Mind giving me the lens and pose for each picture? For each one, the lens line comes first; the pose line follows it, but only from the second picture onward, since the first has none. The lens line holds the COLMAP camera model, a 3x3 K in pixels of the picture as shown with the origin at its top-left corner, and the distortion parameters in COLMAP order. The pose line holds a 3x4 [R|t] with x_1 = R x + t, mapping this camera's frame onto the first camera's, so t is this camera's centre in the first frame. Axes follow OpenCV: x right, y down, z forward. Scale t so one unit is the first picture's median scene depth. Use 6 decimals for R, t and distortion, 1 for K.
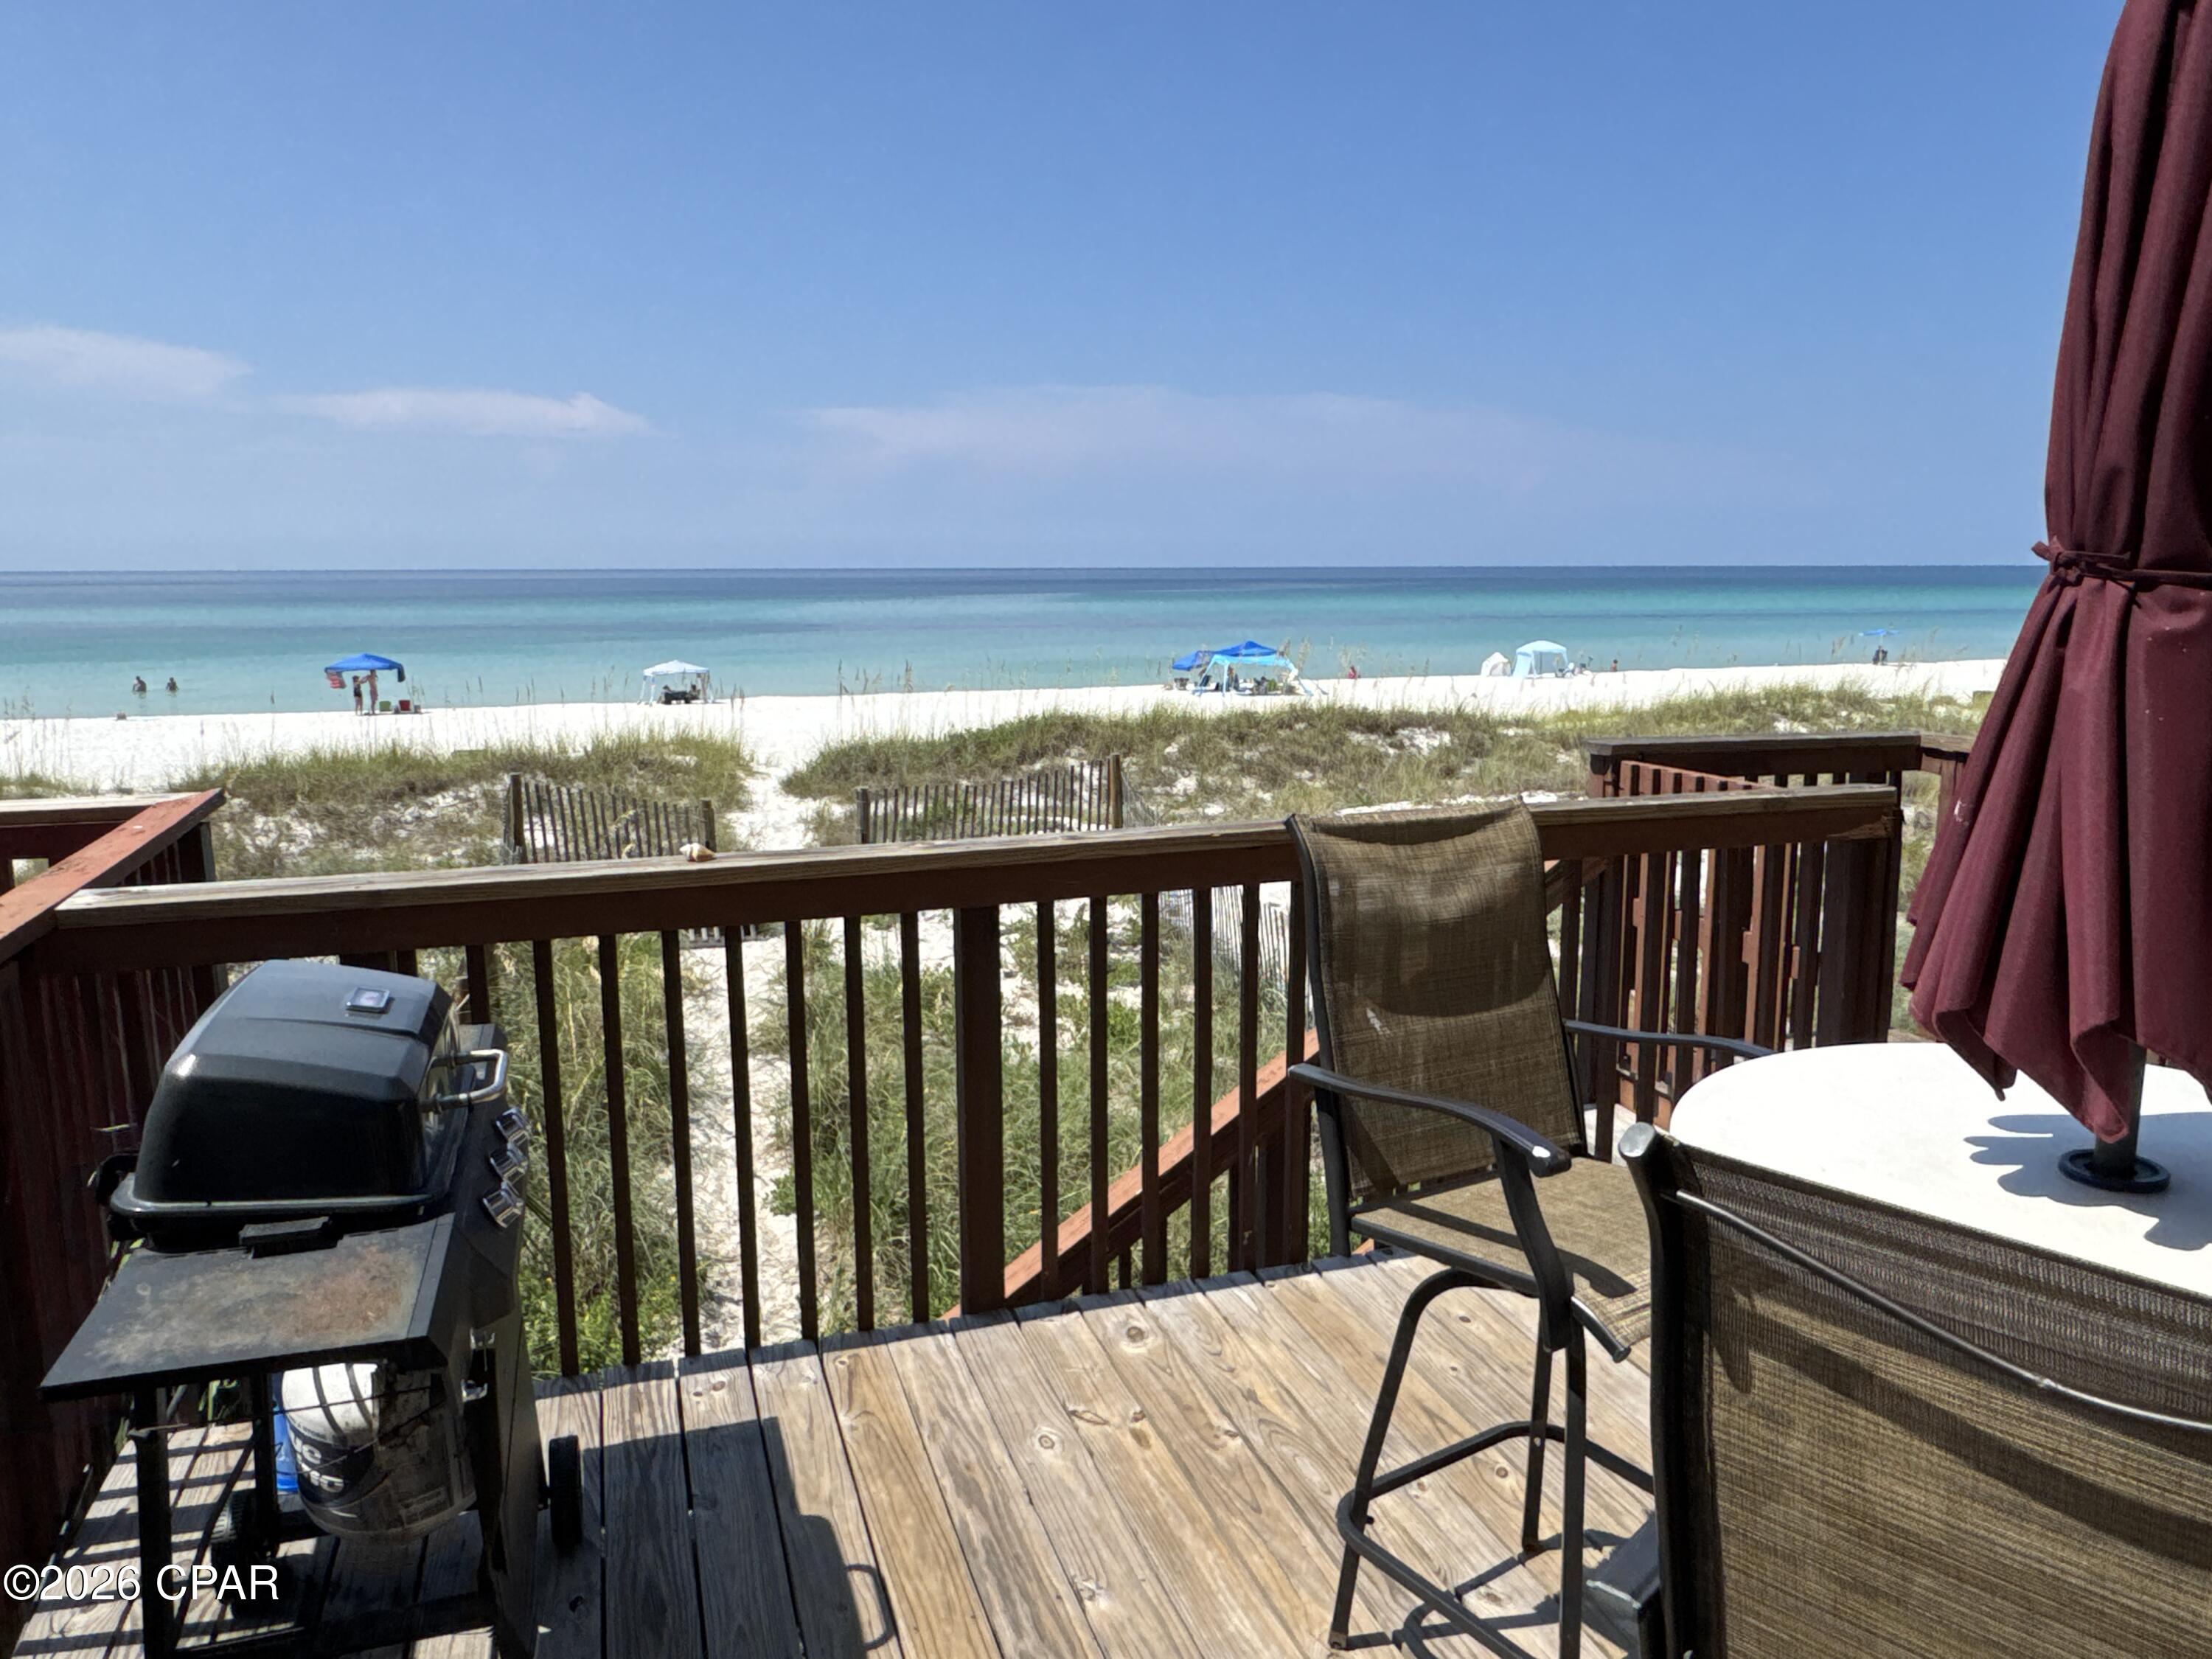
lens RADIAL K [[1567.7, 0, 1100.6], [0, 1567.7, 837.4], [0, 0, 1]] dist [0.000710, -0.000612]
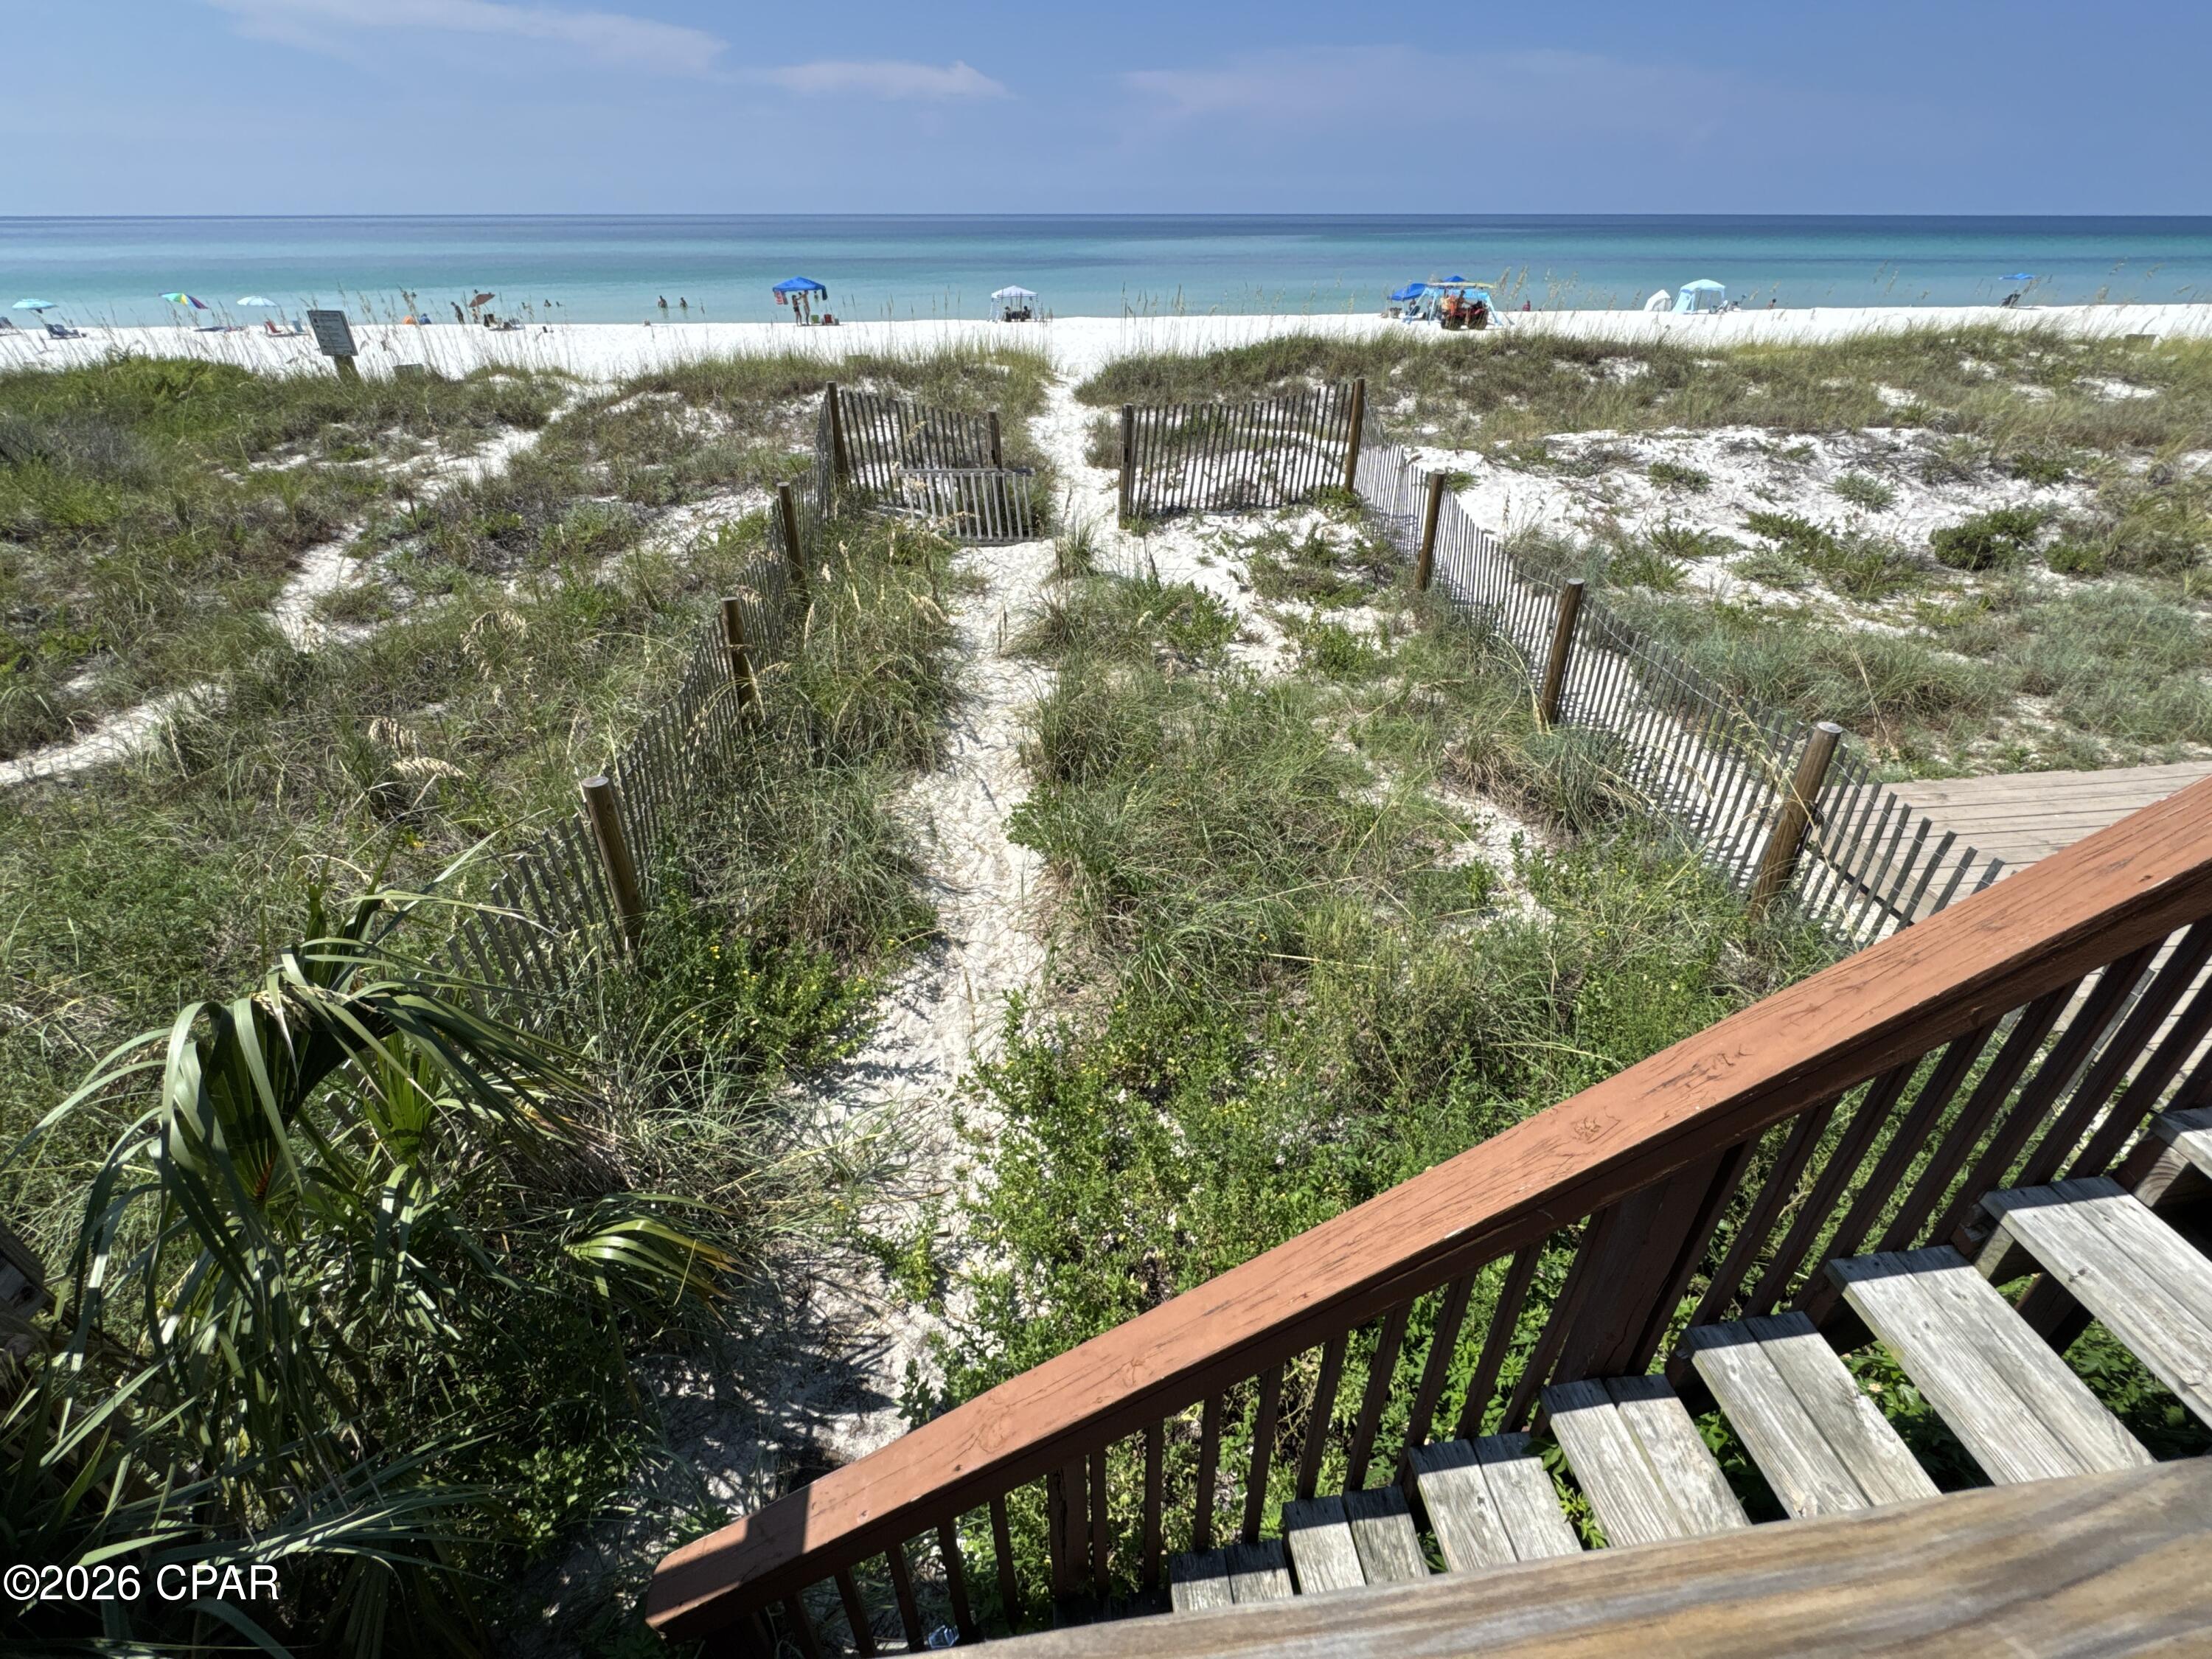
lens RADIAL K [[999.3, 0, 1112.0], [0, 999.3, 818.9], [0, 0, 1]] dist [-0.002875, -0.000566]
pose [[0.982168, 0.100438, -0.158926, -0.011855], [-0.035605, 0.929410, 0.367329, -0.011438], [0.184601, -0.355120, 0.916413, 0.147915]]
